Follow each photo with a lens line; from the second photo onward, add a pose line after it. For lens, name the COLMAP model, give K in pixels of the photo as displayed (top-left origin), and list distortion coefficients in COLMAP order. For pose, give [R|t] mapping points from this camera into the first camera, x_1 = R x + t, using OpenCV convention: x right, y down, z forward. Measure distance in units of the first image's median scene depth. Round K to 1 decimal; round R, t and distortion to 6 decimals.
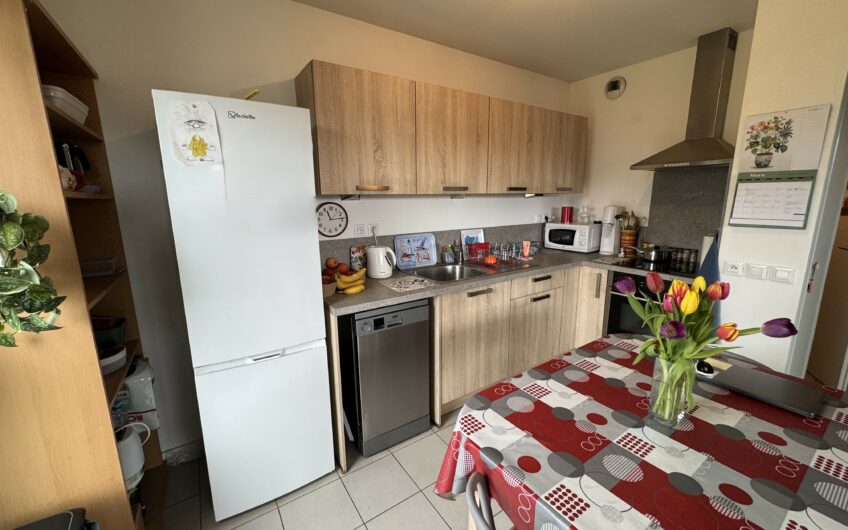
lens RADIAL K [[337.3, 0, 424.0], [0, 337.3, 262.4], [0, 0, 1]] dist [-0.002704, -0.000253]
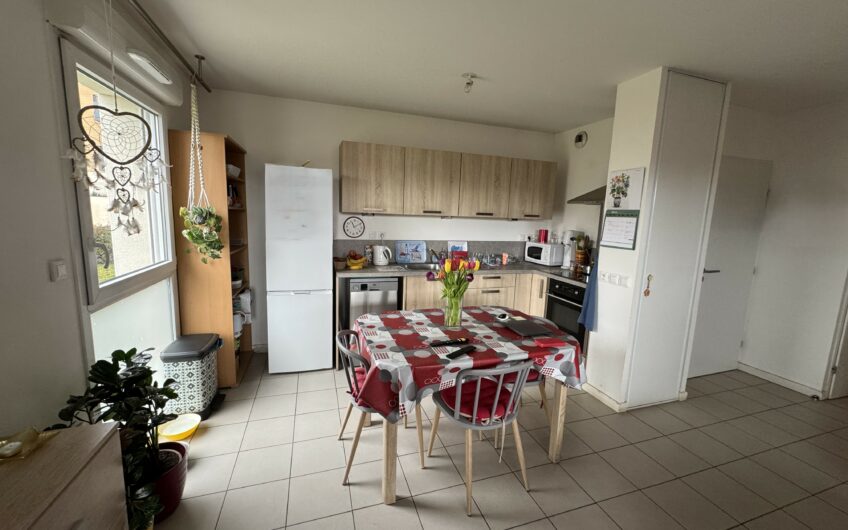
lens RADIAL K [[337.3, 0, 424.0], [0, 337.3, 262.4], [0, 0, 1]] dist [-0.002704, -0.000253]
pose [[0.961293, 0.082995, -0.262731, 0.492768], [-0.097412, 0.994344, -0.042310, 0.080067], [0.257733, 0.066266, 0.963941, -0.487528]]
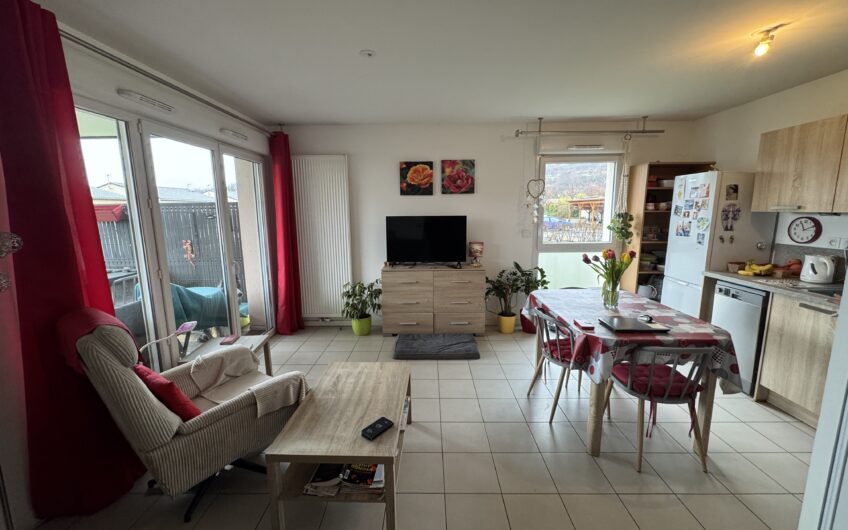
lens RADIAL K [[337.3, 0, 424.0], [0, 337.3, 262.4], [0, 0, 1]] dist [-0.002704, -0.000253]
pose [[-0.571730, 0.142831, -0.807913, 1.596219], [-0.142087, 0.952612, 0.268963, -0.145368], [0.808044, 0.268568, -0.524343, 0.514147]]
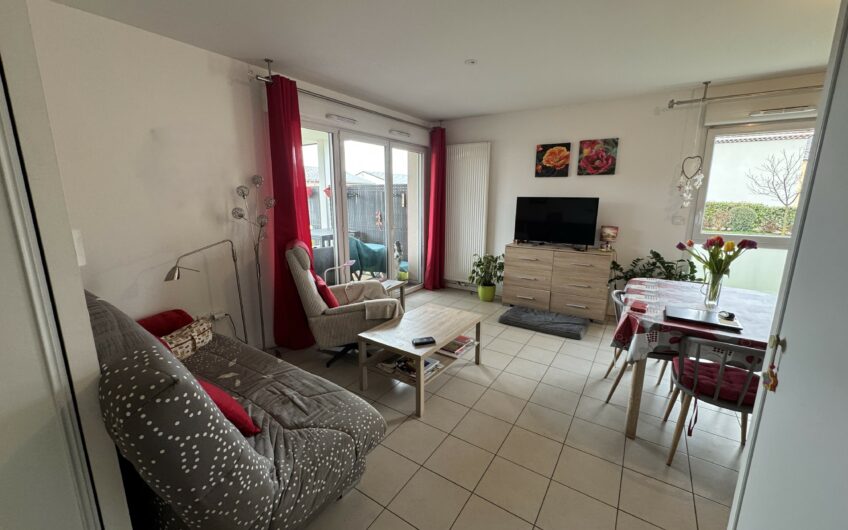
lens RADIAL K [[337.3, 0, 424.0], [0, 337.3, 262.4], [0, 0, 1]] dist [-0.002704, -0.000253]
pose [[-0.925077, 0.080653, -0.371118, 1.482096], [-0.068183, 0.926042, 0.371211, -0.204563], [0.373610, 0.368702, -0.851161, 0.943025]]
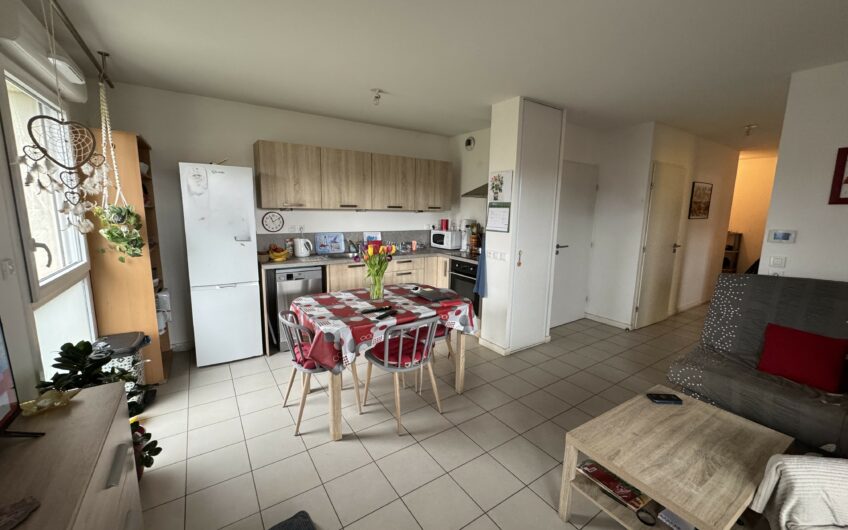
lens RADIAL K [[337.3, 0, 424.0], [0, 337.3, 262.4], [0, 0, 1]] dist [-0.002704, -0.000253]
pose [[0.999618, 0.027636, 0.000670, 0.495010], [-0.027594, 0.998965, -0.036153, 0.120257], [-0.001669, 0.036120, 0.999346, -0.715082]]
